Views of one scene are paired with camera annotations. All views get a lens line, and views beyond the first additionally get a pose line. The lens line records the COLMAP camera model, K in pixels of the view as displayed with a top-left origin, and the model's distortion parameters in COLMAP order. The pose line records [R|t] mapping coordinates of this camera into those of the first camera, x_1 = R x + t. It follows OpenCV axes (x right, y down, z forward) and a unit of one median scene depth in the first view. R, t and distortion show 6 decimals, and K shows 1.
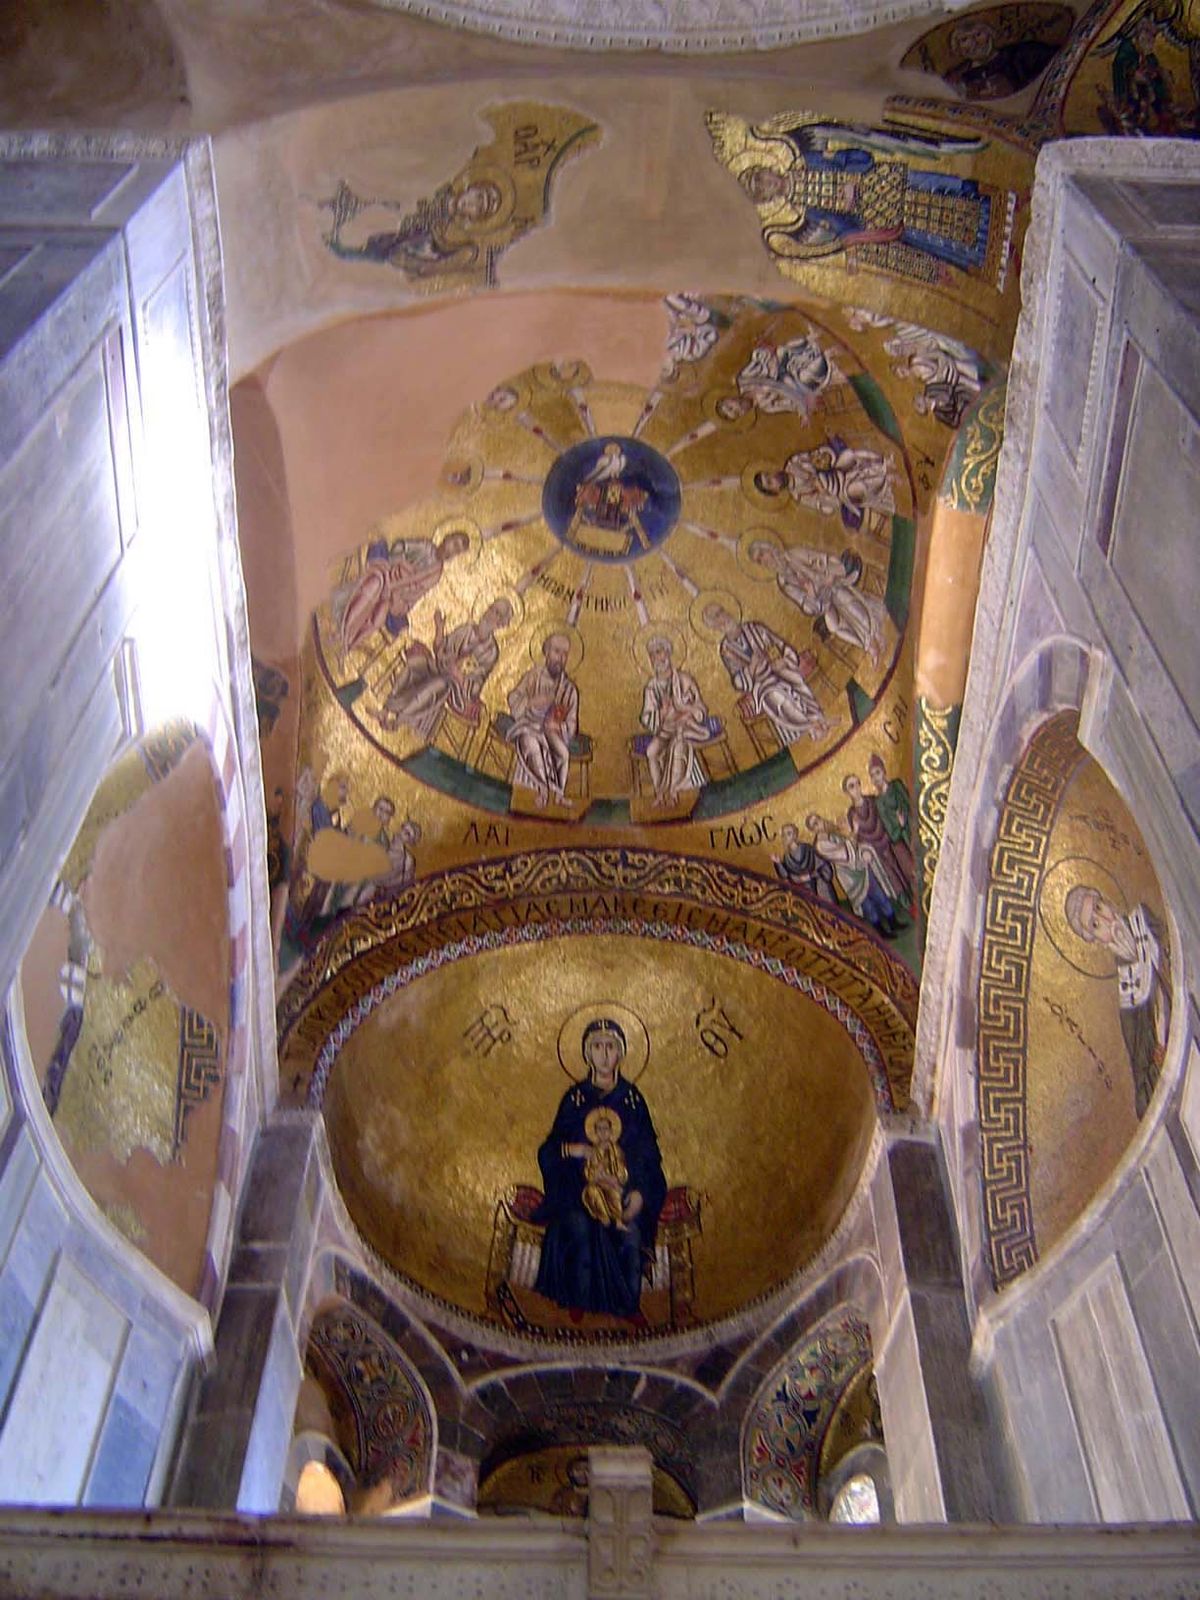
lens RADIAL K [[2001.9, 0, 602.5], [0, 2001.9, 797.9], [0, 0, 1]] dist [-0.104542, 0.000000]
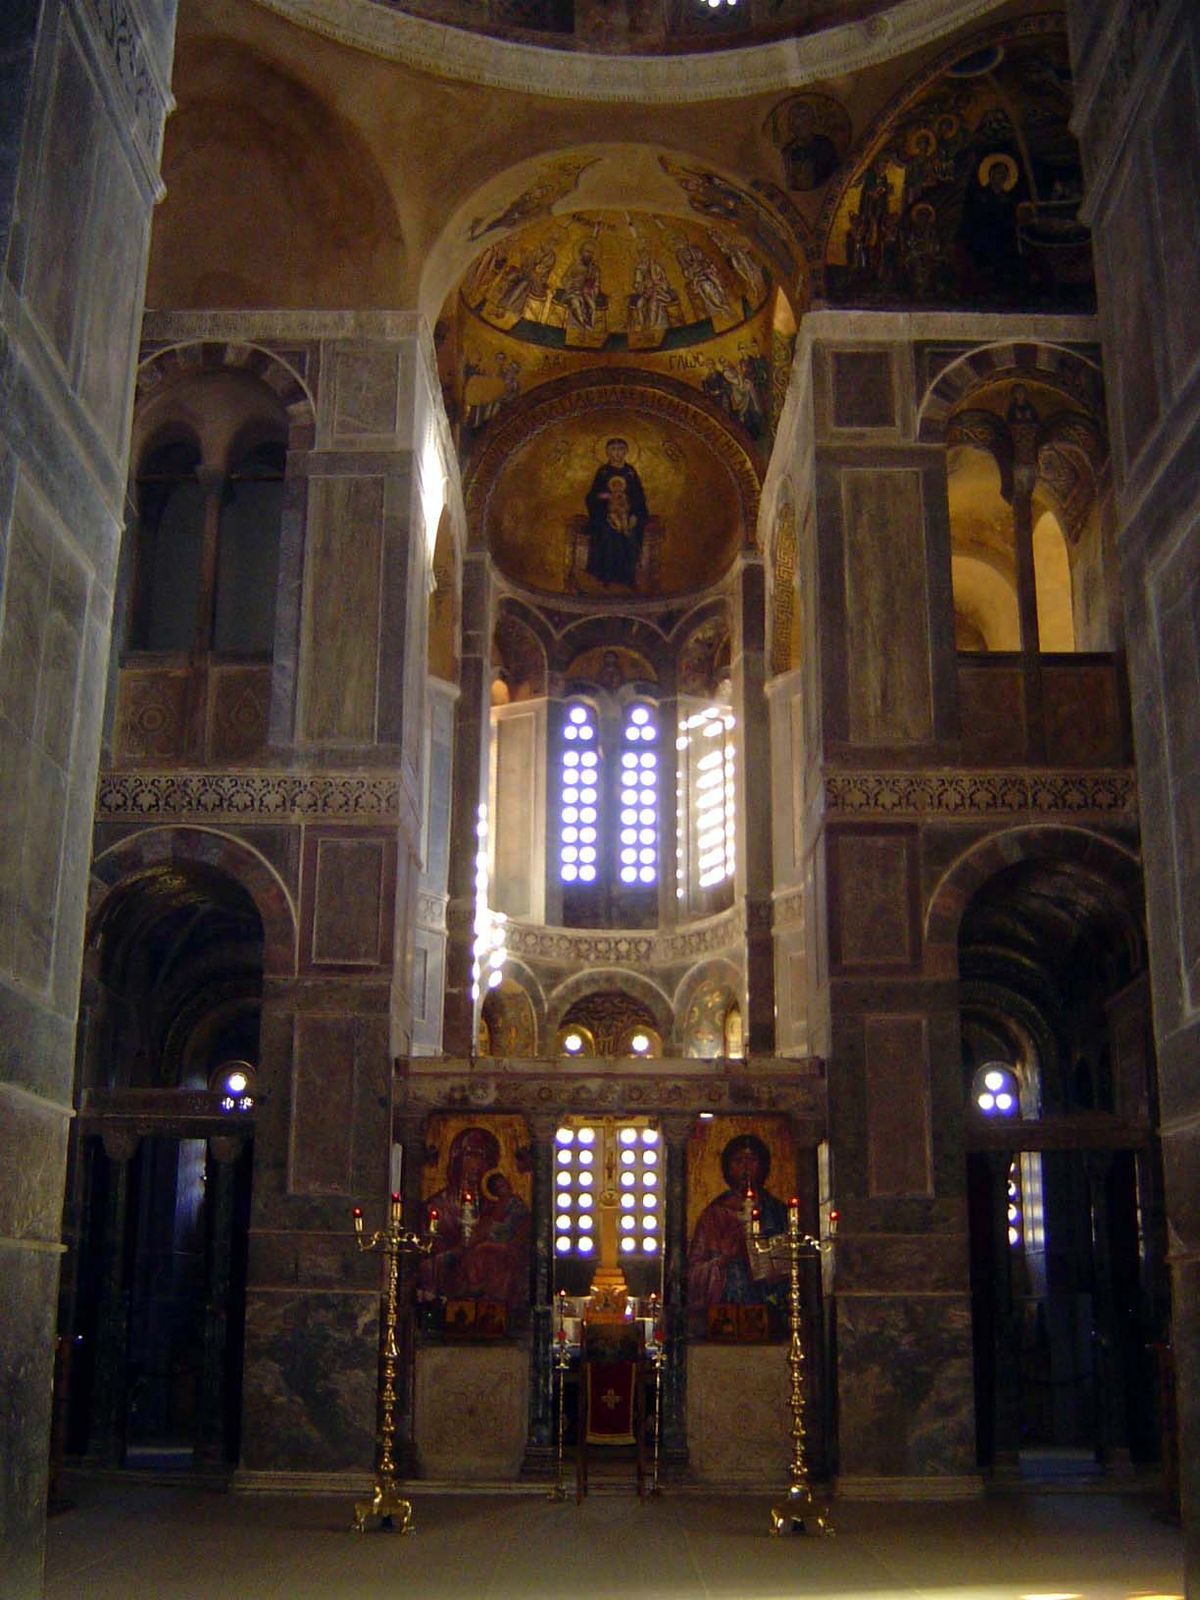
lens RADIAL K [[1827.8, 0, 600.0], [0, 1827.8, 805.2], [0, 0, 1]] dist [-0.130042, 0.000000]
pose [[0.999598, -0.009055, -0.026875, 0.029848], [0.025302, 0.712741, 0.700971, -0.909029], [0.012807, -0.701369, 0.712683, -0.550647]]
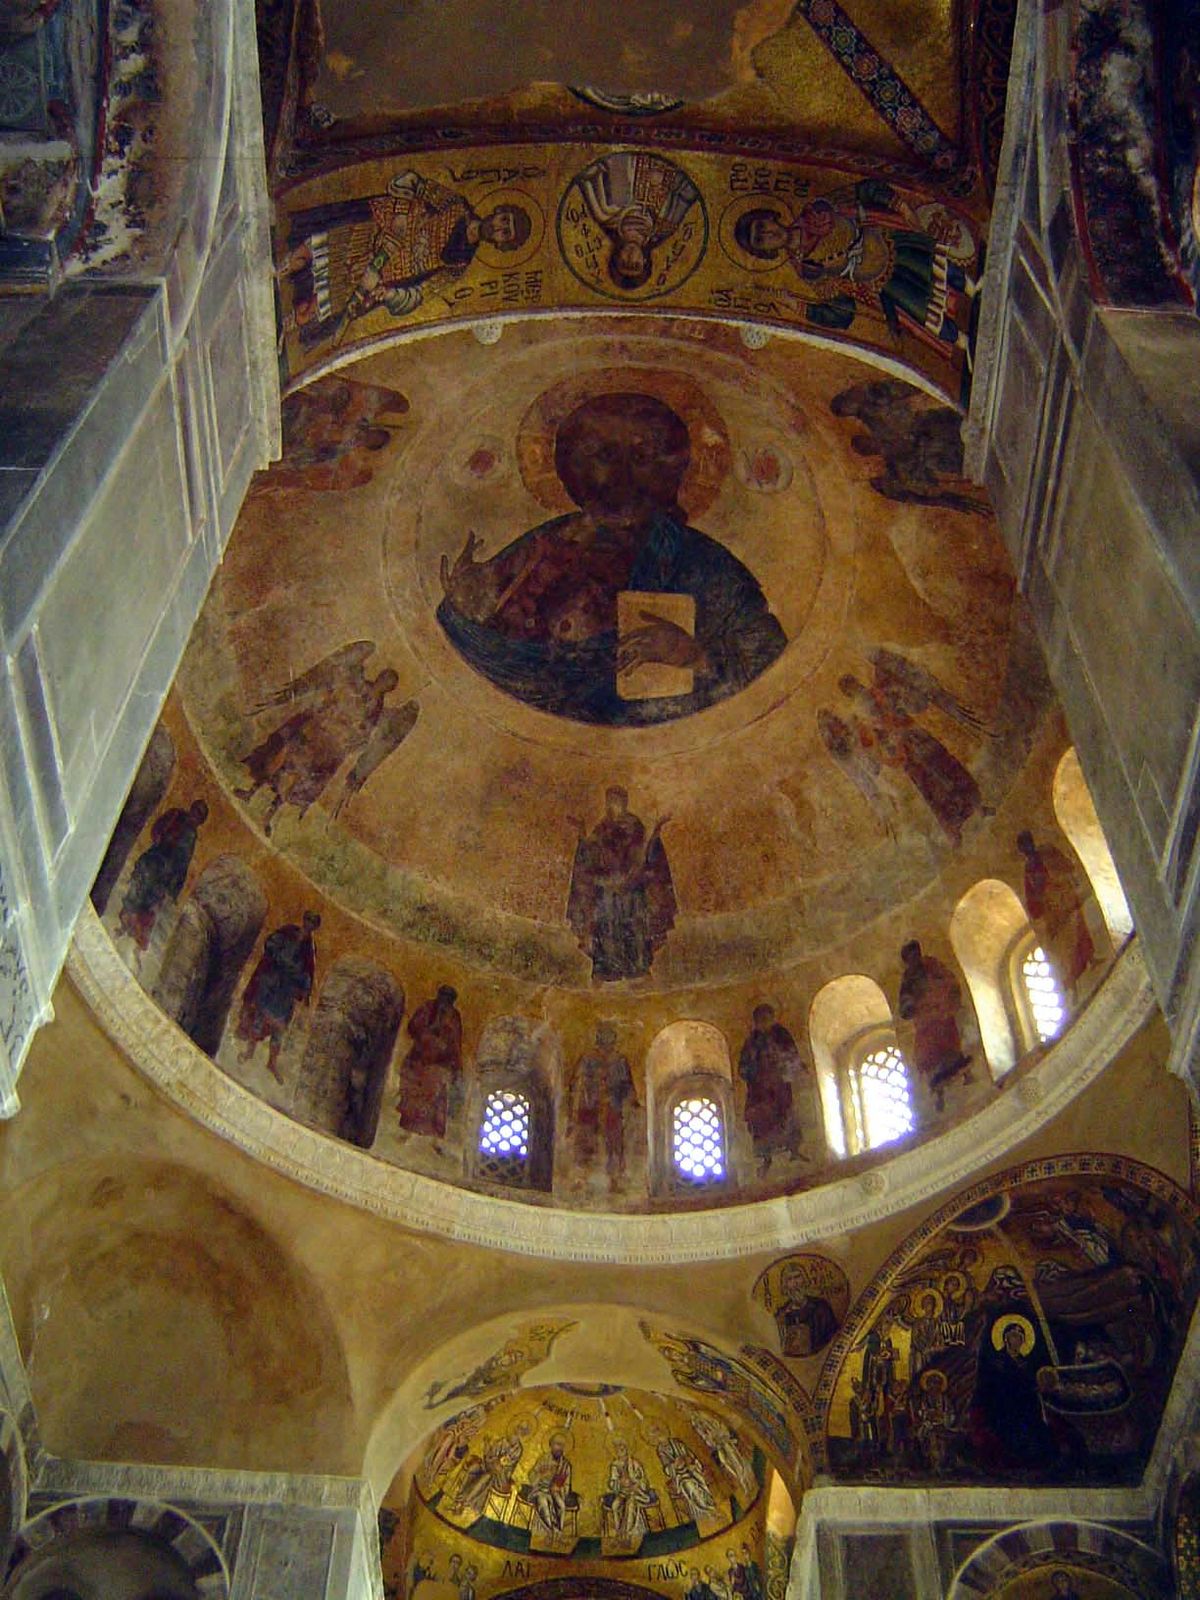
lens RADIAL K [[1827.8, 0, 604.5], [0, 1827.8, 802.9], [0, 0, 1]] dist [-0.130042, 0.000000]
pose [[0.999964, 0.004127, -0.007463, 0.025522], [-0.003425, 0.995771, 0.091801, -0.771112], [0.007810, -0.091772, 0.995749, -0.445021]]
